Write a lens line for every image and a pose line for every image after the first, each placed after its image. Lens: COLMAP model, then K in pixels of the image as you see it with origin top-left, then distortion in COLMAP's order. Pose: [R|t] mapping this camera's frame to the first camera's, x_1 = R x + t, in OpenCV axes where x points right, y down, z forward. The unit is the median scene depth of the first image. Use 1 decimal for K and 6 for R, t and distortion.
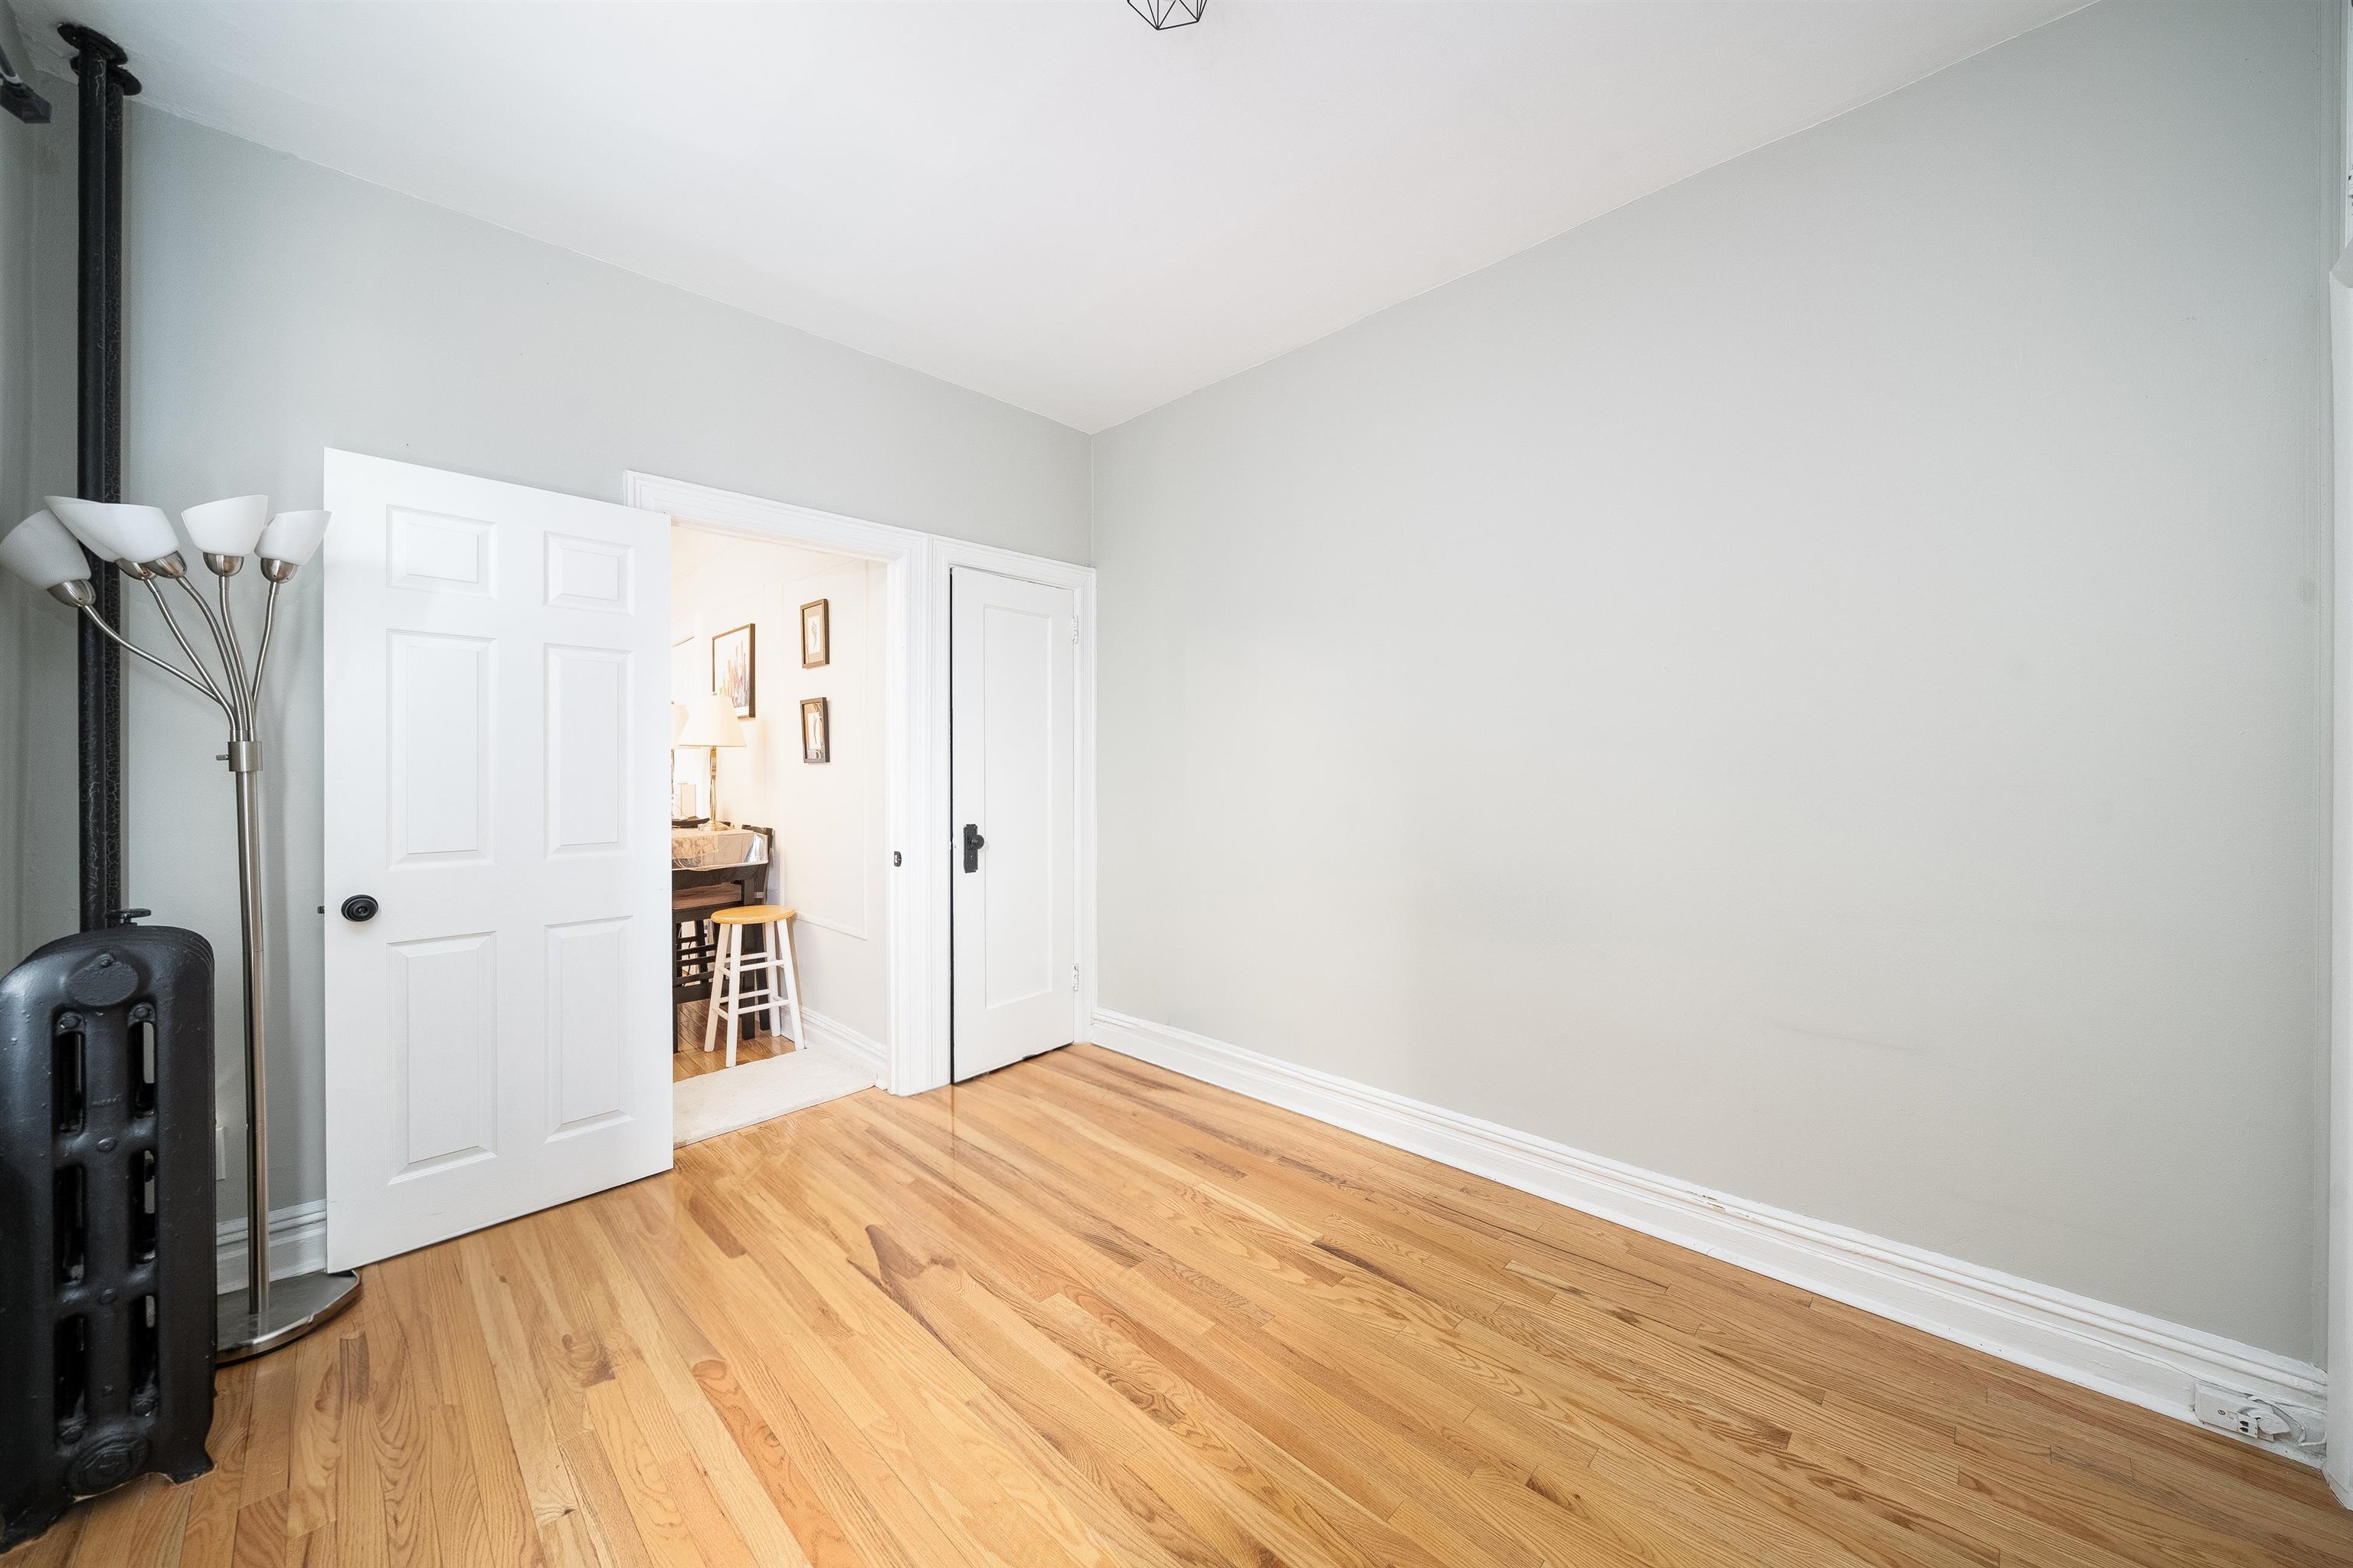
lens RADIAL K [[823.7, 0, 1186.4], [0, 823.7, 776.8], [0, 0, 1]] dist [0.000277, -0.000075]
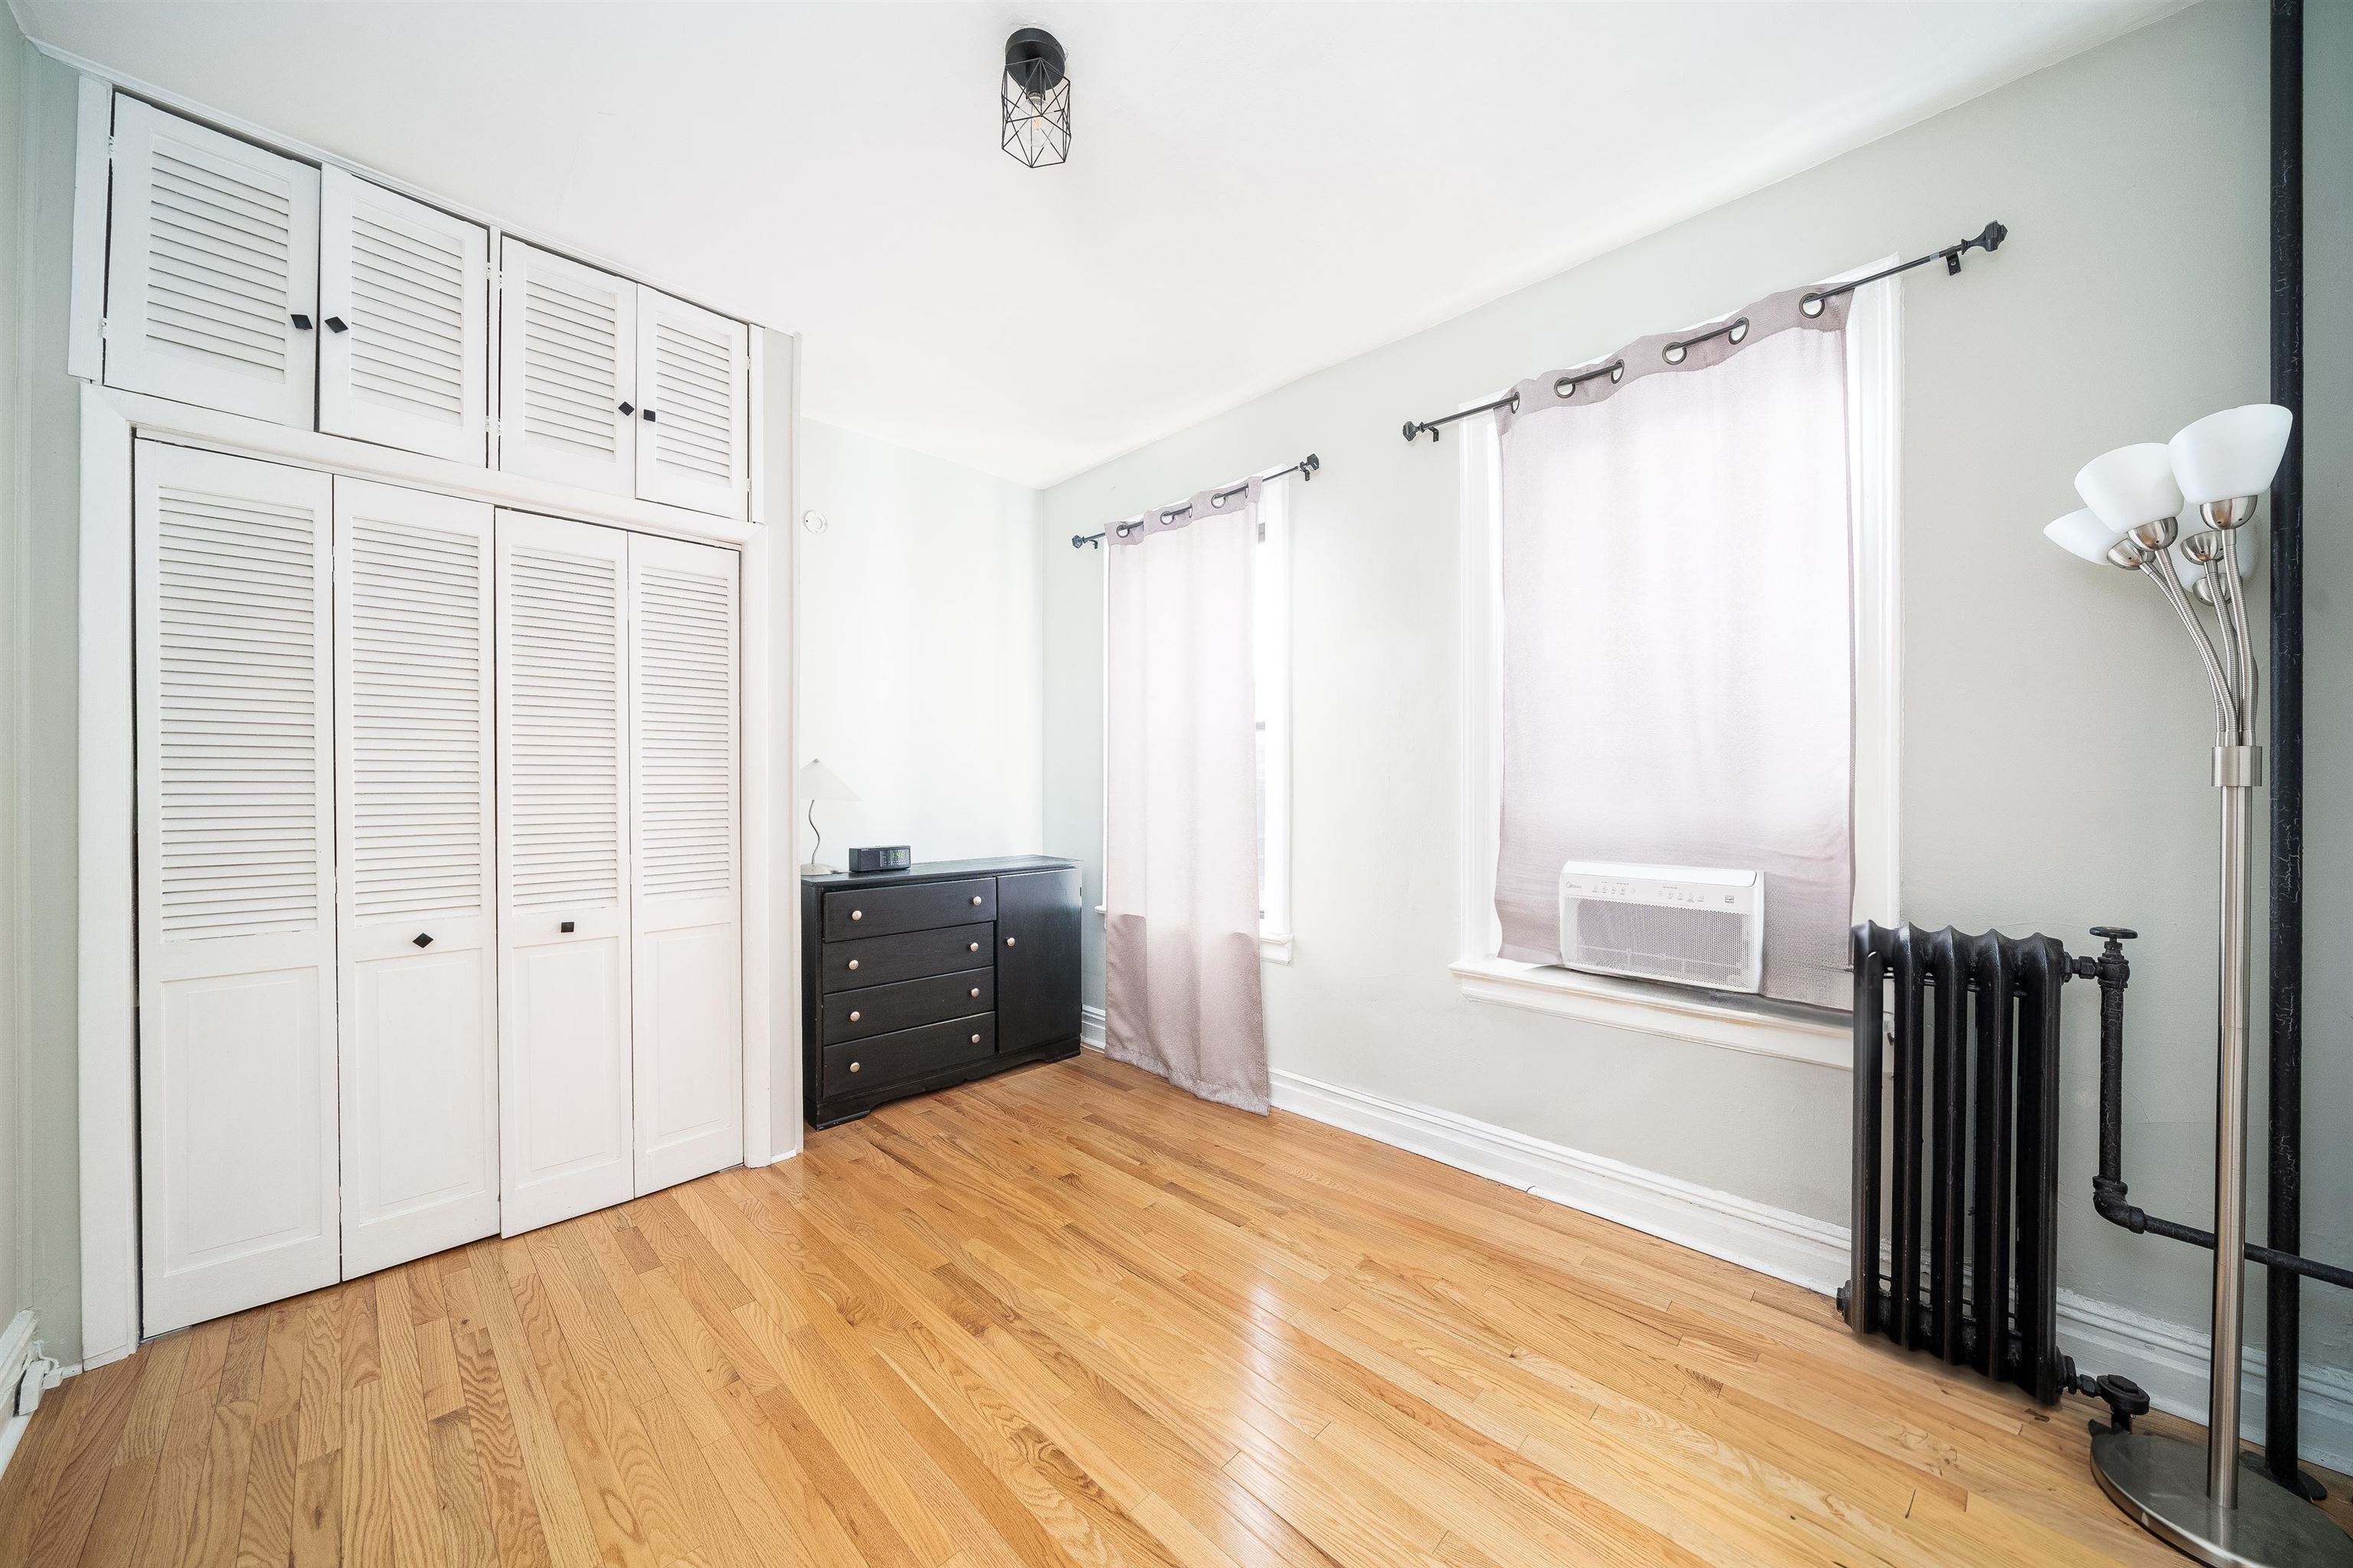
lens RADIAL K [[812.4, 0, 1167.4], [0, 812.4, 785.9], [0, 0, 1]] dist [0.000646, -0.000755]
pose [[-0.999824, 0.004189, 0.018314, -0.180752], [0.004389, 0.999931, 0.010900, -0.006473], [-0.018267, 0.010978, -0.999773, 1.681444]]
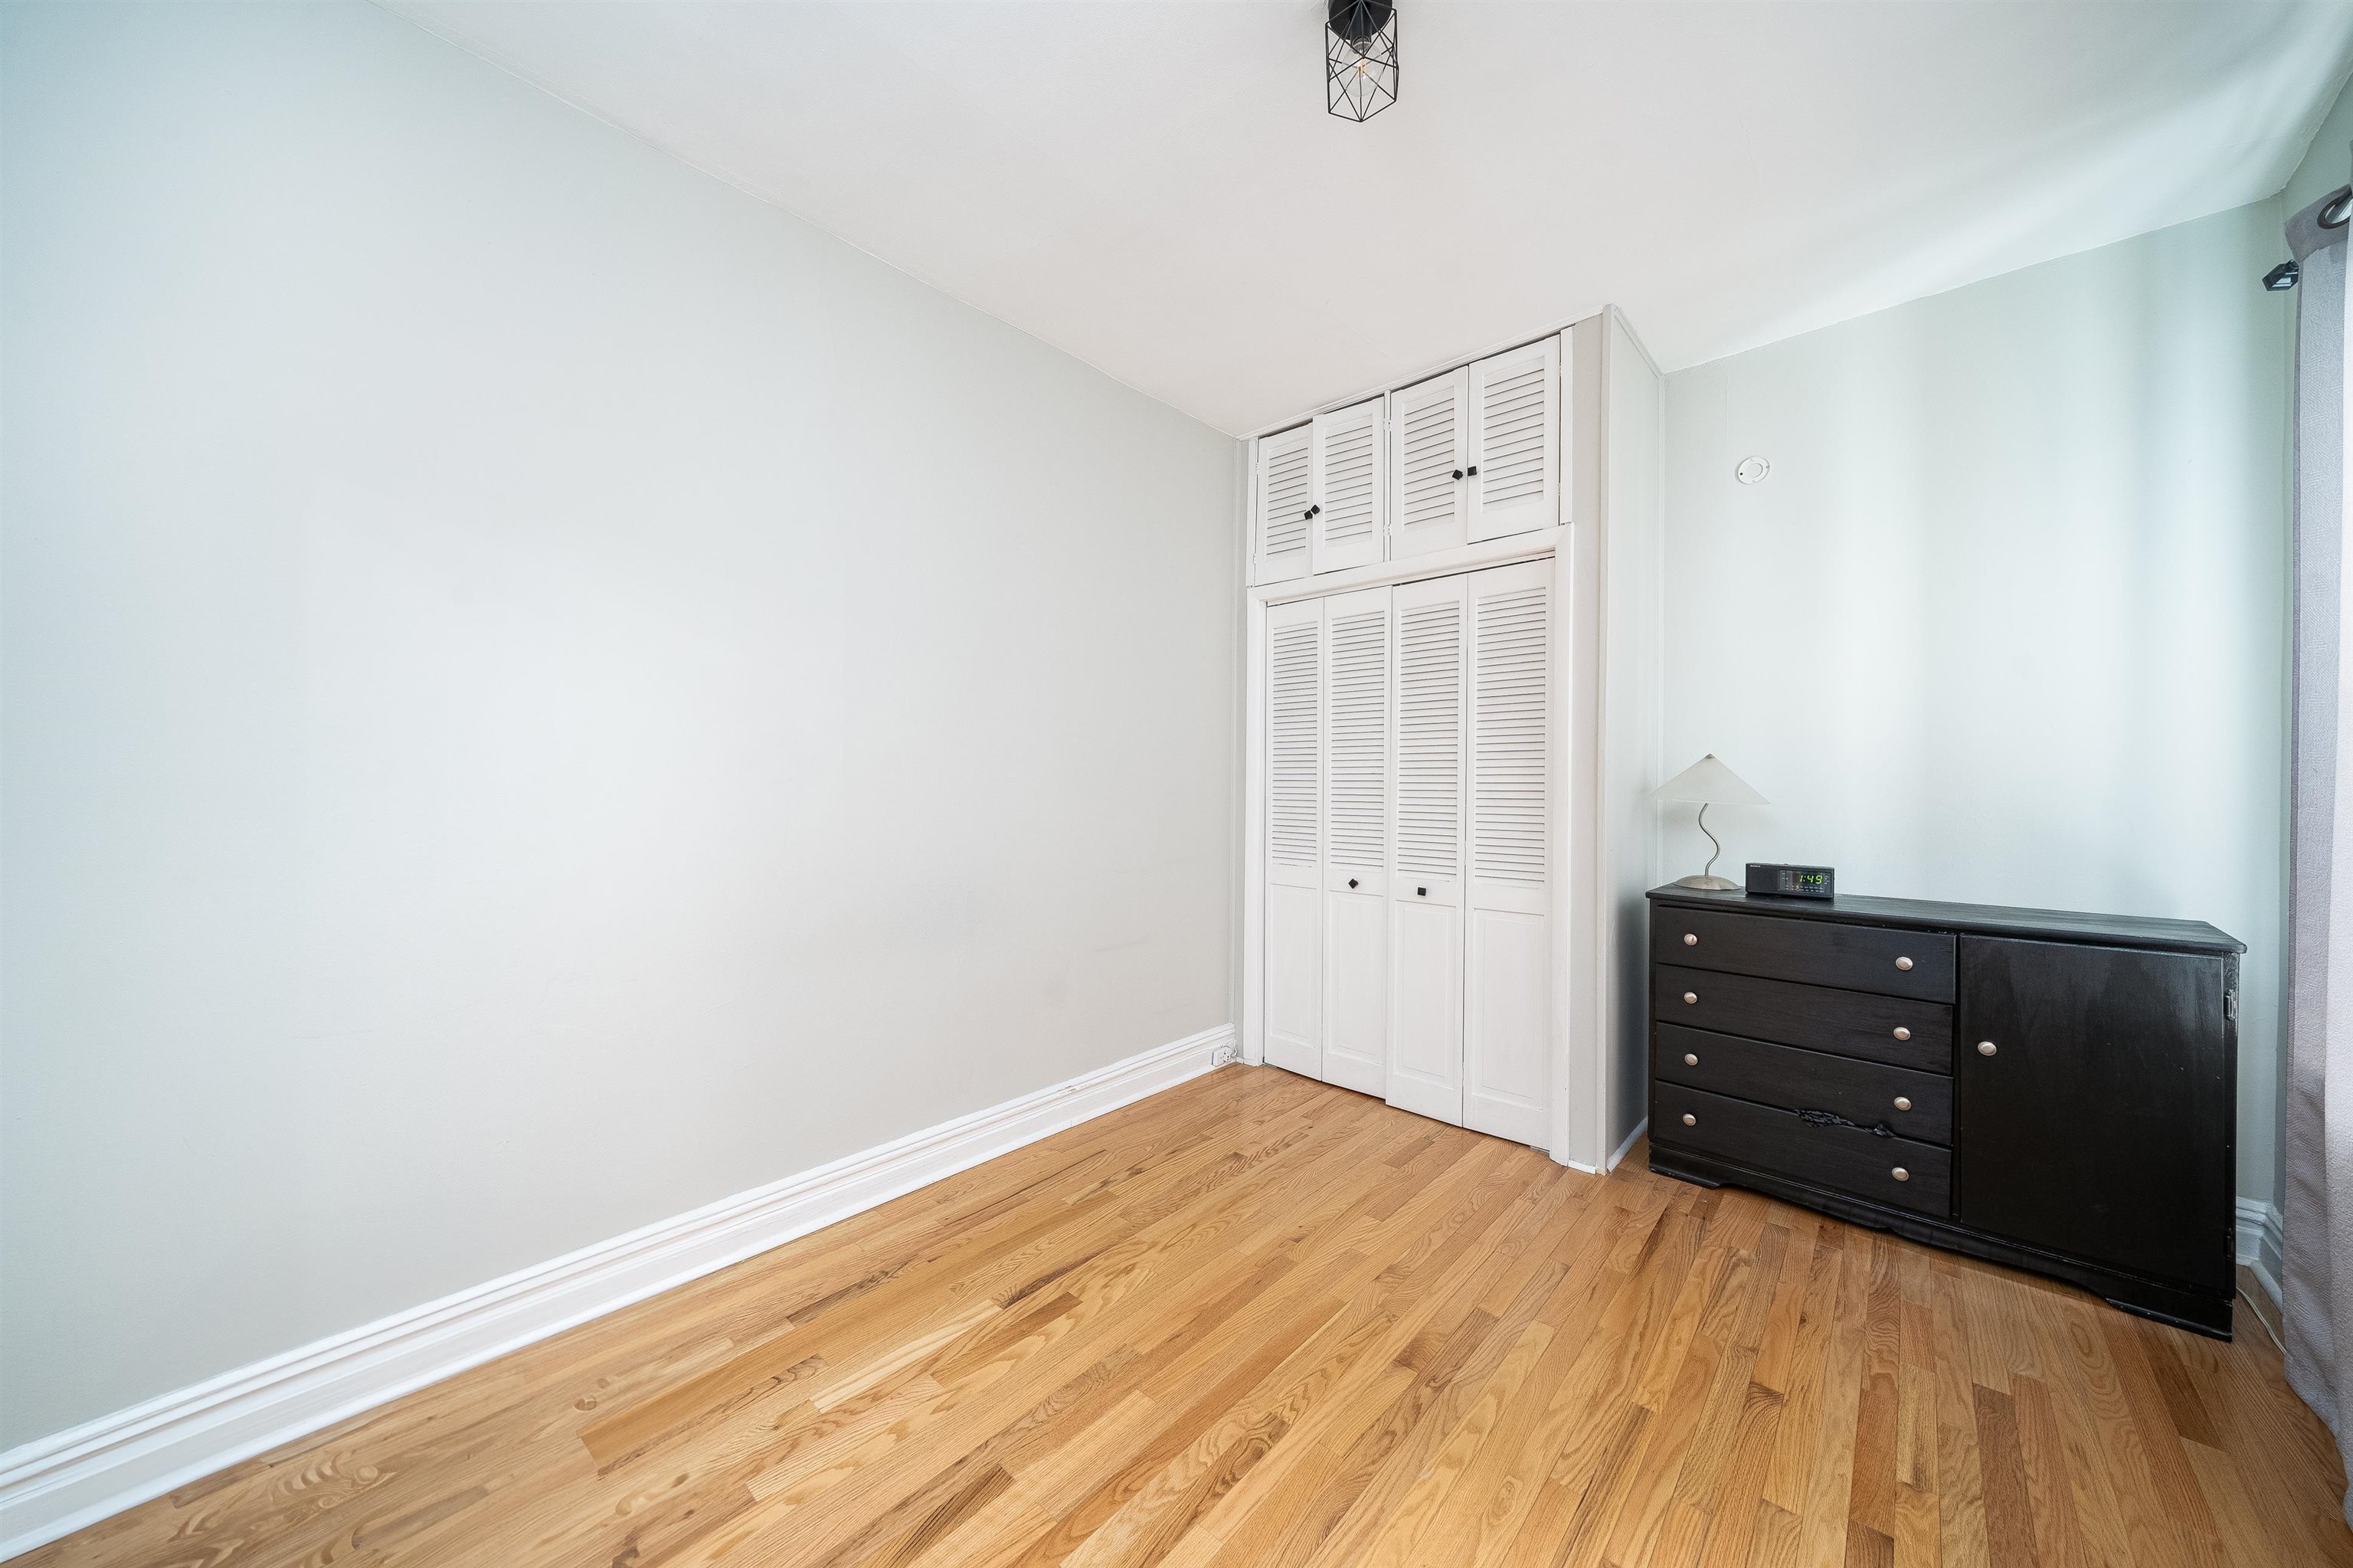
lens RADIAL K [[812.4, 0, 1179.5], [0, 812.4, 781.3], [0, 0, 1]] dist [0.000646, -0.000755]
pose [[-0.022818, 0.004836, 0.999728, -0.861026], [0.004709, 0.999978, -0.004730, 0.003856], [-0.999729, 0.004600, -0.022840, 0.975355]]
